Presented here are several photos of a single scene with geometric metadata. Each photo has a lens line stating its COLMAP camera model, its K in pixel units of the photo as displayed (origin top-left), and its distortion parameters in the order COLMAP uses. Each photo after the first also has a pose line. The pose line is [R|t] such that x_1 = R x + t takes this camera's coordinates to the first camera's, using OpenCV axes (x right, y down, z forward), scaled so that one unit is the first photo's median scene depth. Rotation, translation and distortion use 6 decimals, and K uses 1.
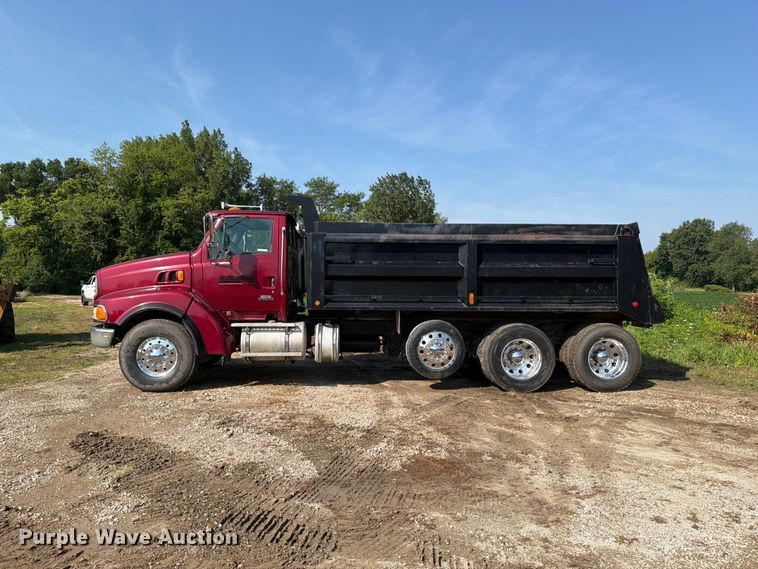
lens RADIAL K [[571.1, 0, 379.0], [0, 571.1, 284.5], [0, 0, 1]] dist [0.033425, -0.075922]
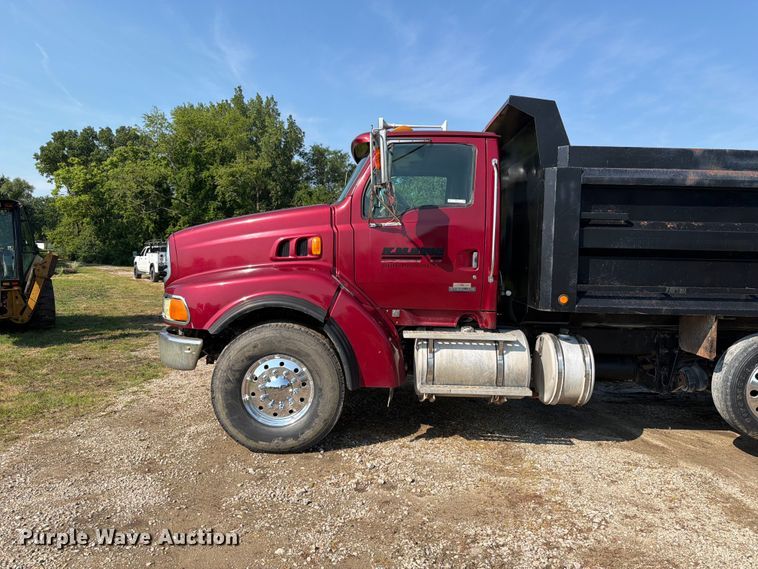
lens RADIAL K [[571.1, 0, 379.0], [0, 571.1, 284.5], [0, 0, 1]] dist [0.033425, -0.075922]
pose [[0.997221, 0.018551, -0.072147, -0.114643], [-0.015374, 0.998898, 0.044344, -0.001517], [0.072890, -0.043112, 0.996408, 0.208909]]
